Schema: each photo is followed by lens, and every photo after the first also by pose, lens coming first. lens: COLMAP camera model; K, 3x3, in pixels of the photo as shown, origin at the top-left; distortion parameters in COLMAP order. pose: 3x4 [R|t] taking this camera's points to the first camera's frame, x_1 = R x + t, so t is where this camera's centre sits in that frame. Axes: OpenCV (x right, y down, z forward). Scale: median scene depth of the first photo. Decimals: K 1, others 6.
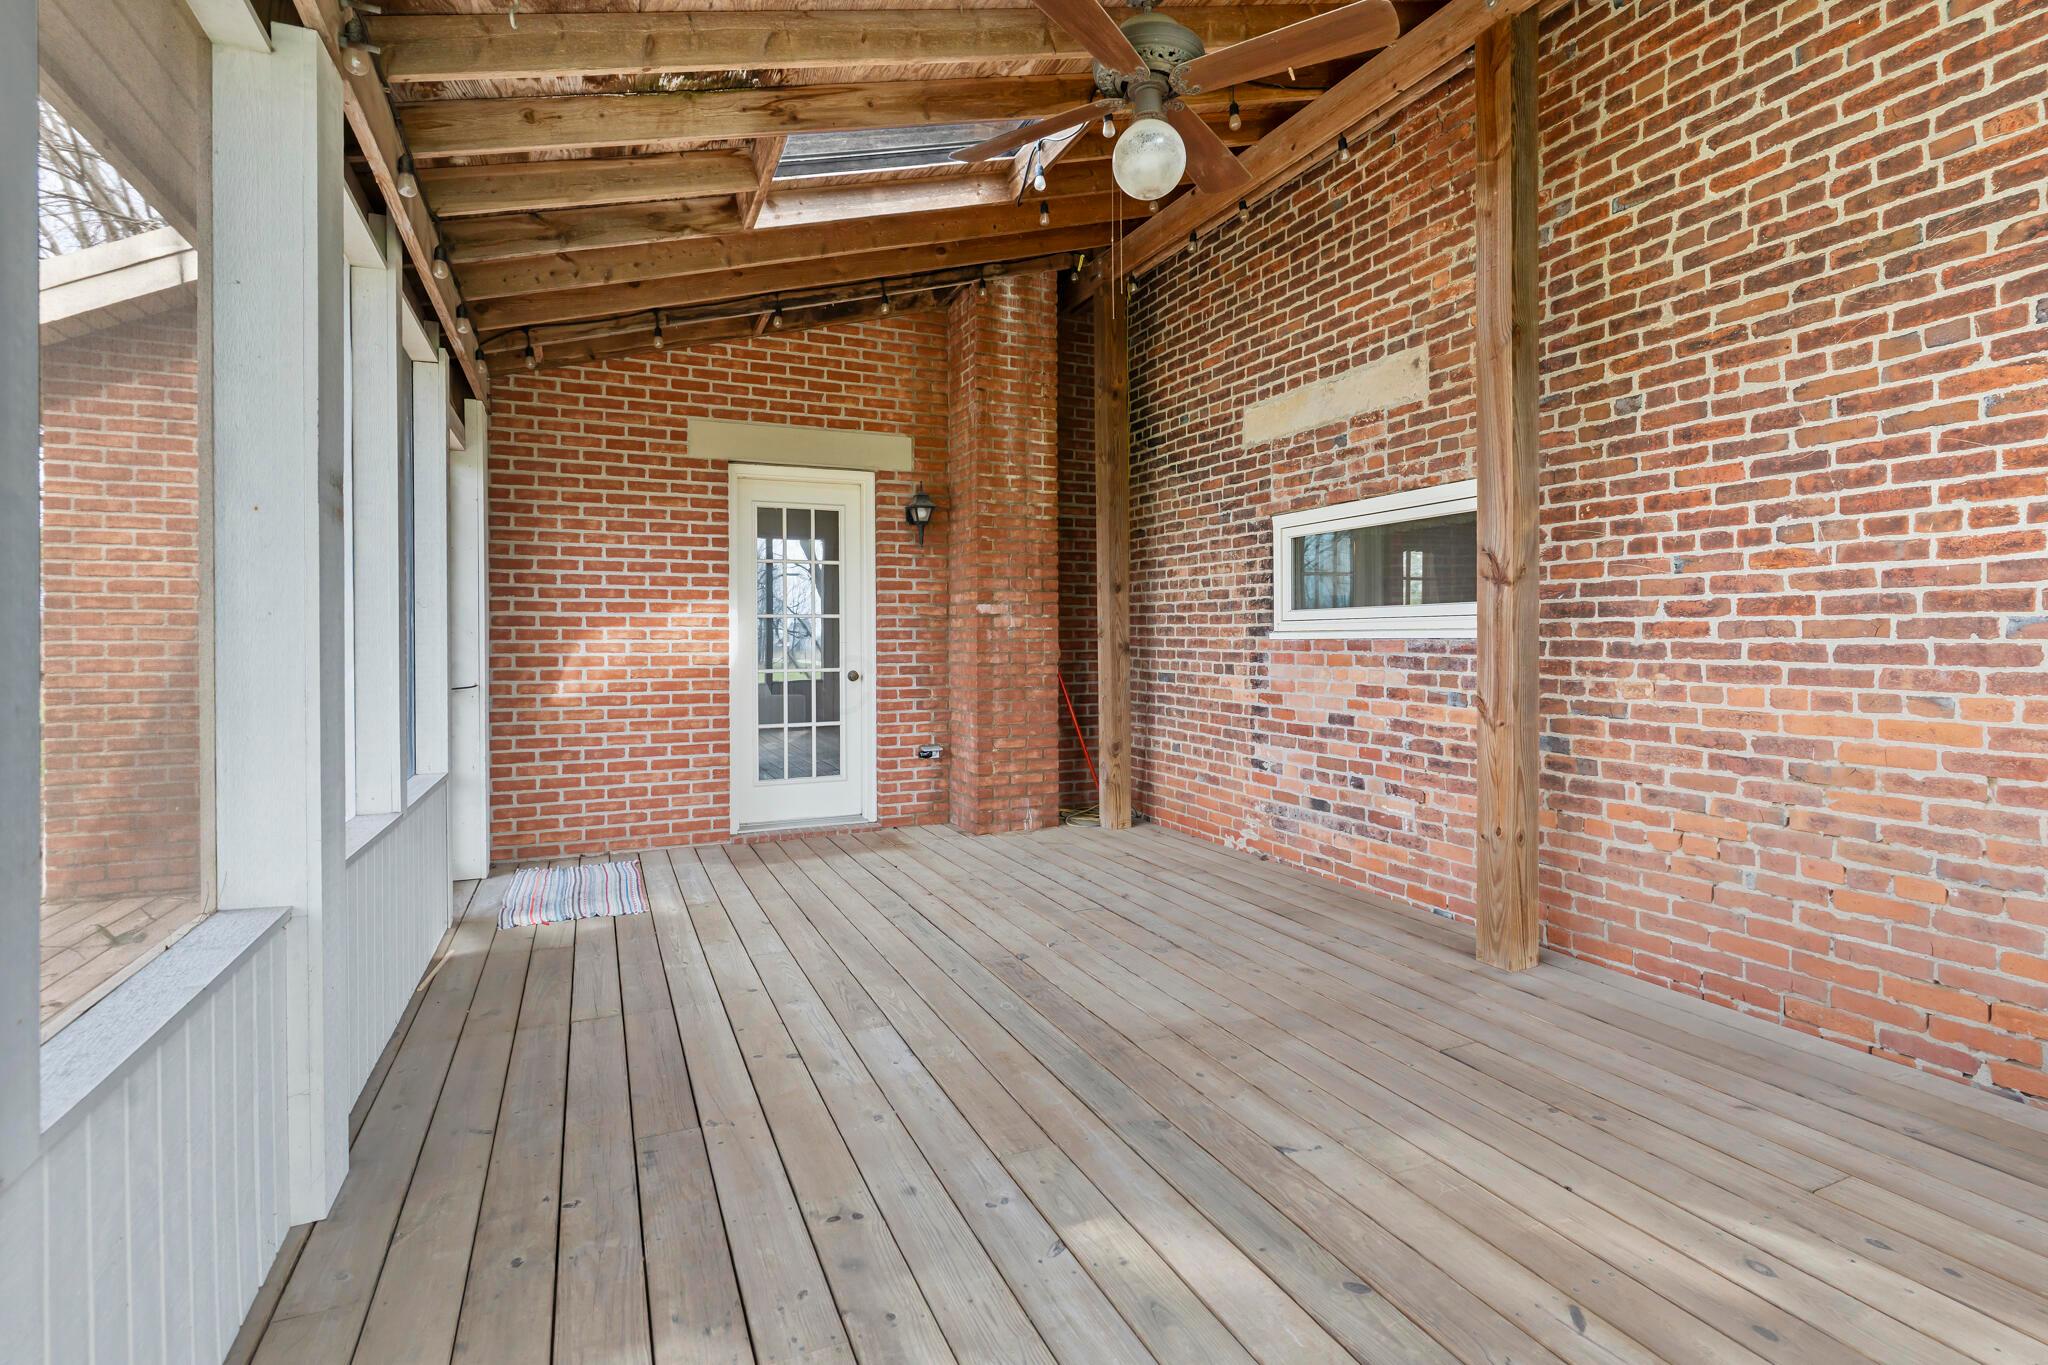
lens RADIAL K [[980.2, 0, 1019.6], [0, 980.2, 633.9], [0, 0, 1]] dist [0.000890, 0.000091]
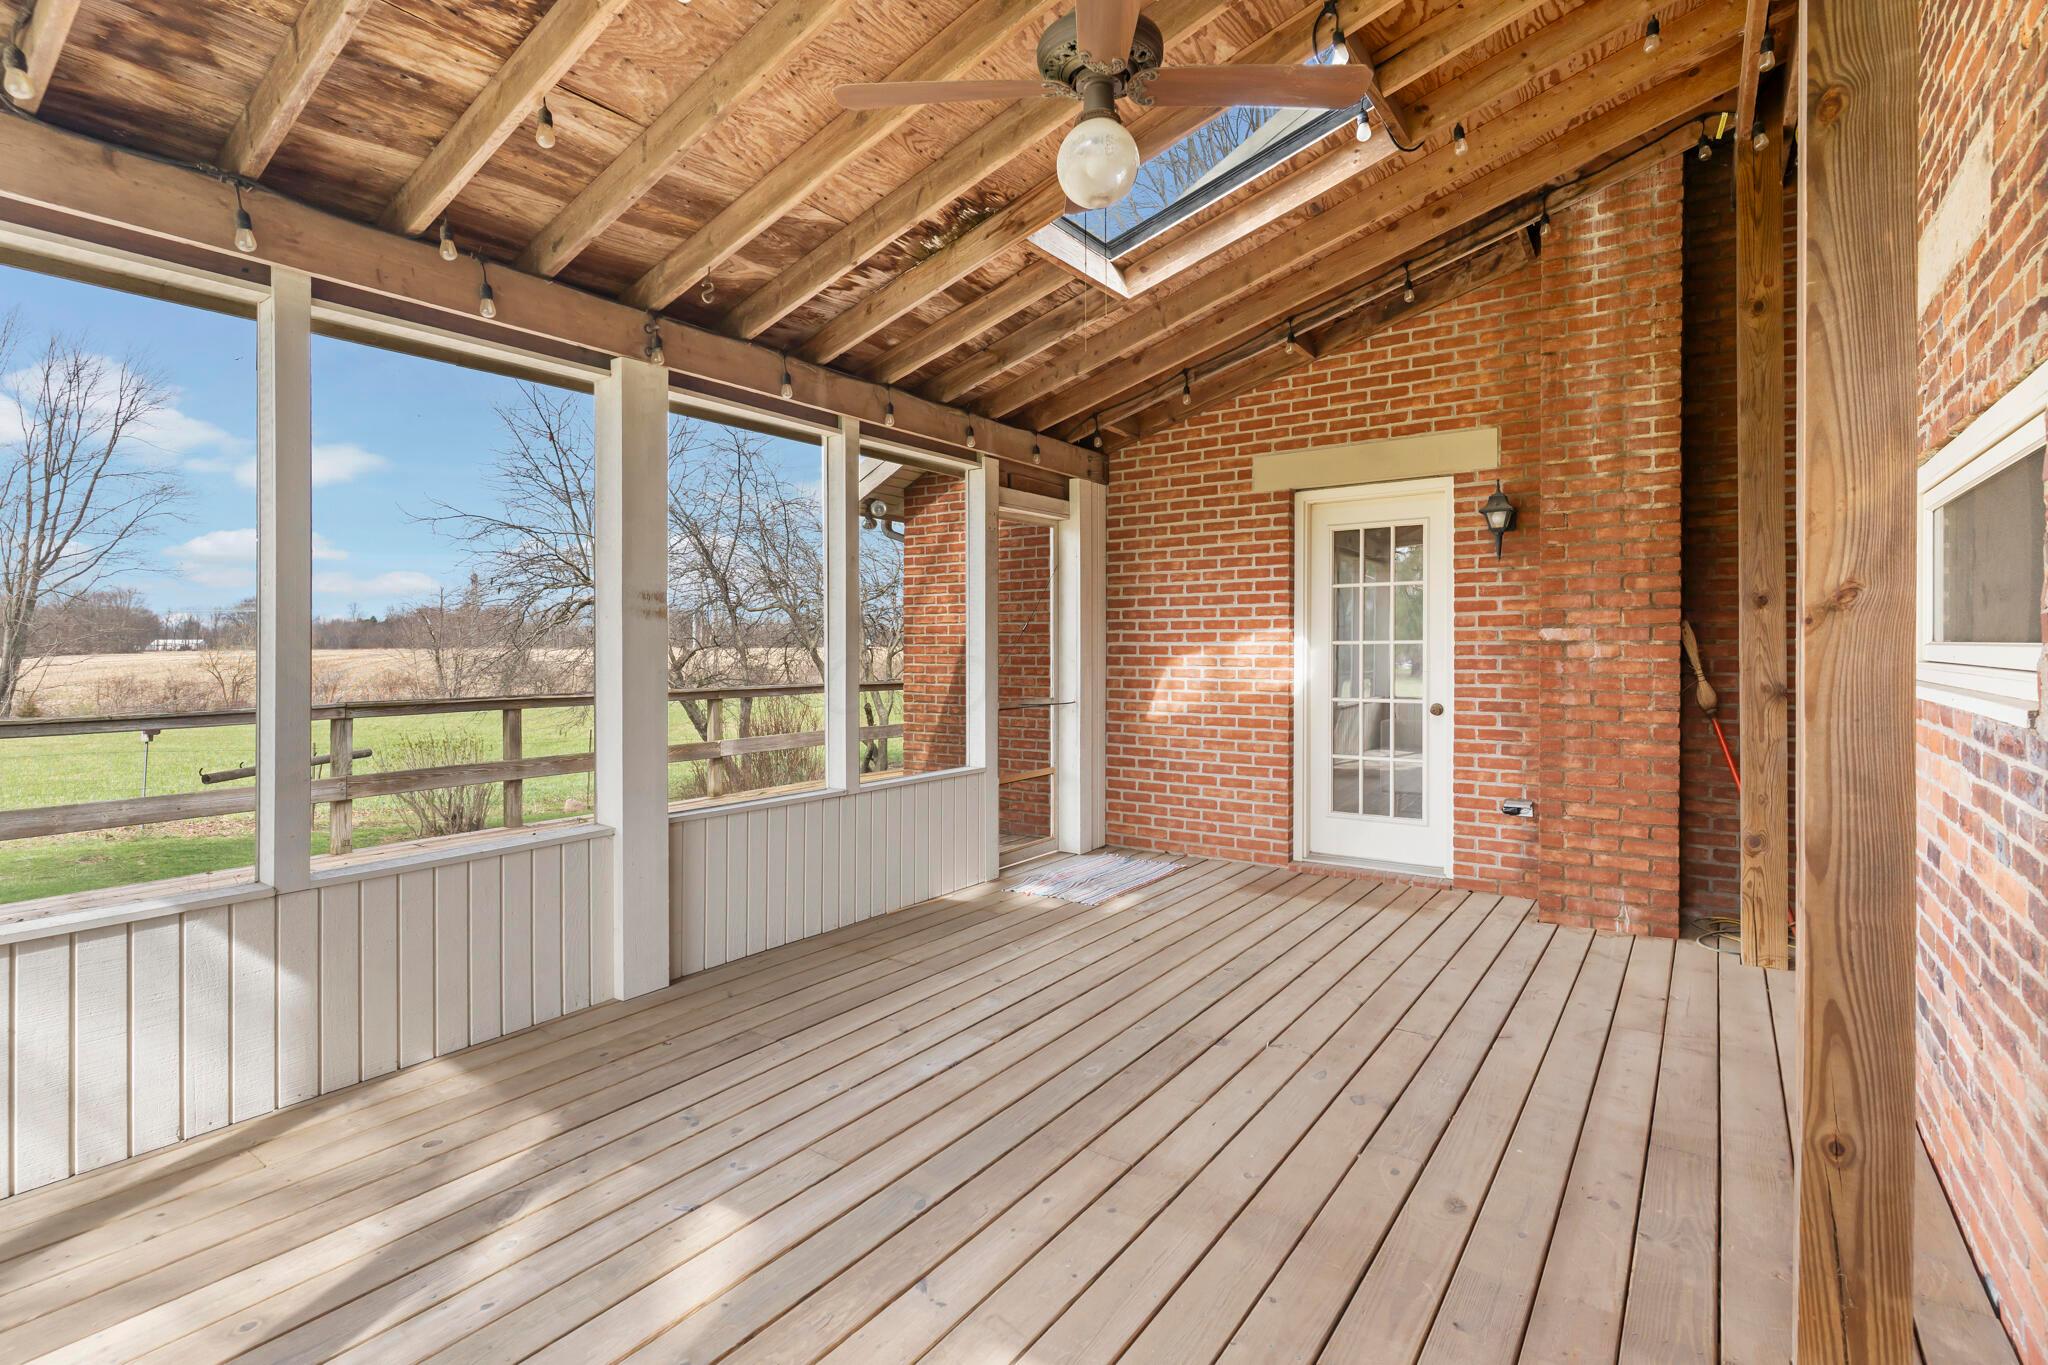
lens RADIAL K [[980.2, 0, 1019.6], [0, 980.2, 633.9], [0, 0, 1]] dist [0.000890, 0.000091]
pose [[0.507225, -0.007390, -0.861782, 0.456003], [0.008916, 0.999955, -0.003327, -0.029208], [0.861768, -0.005997, 0.507268, 0.258238]]
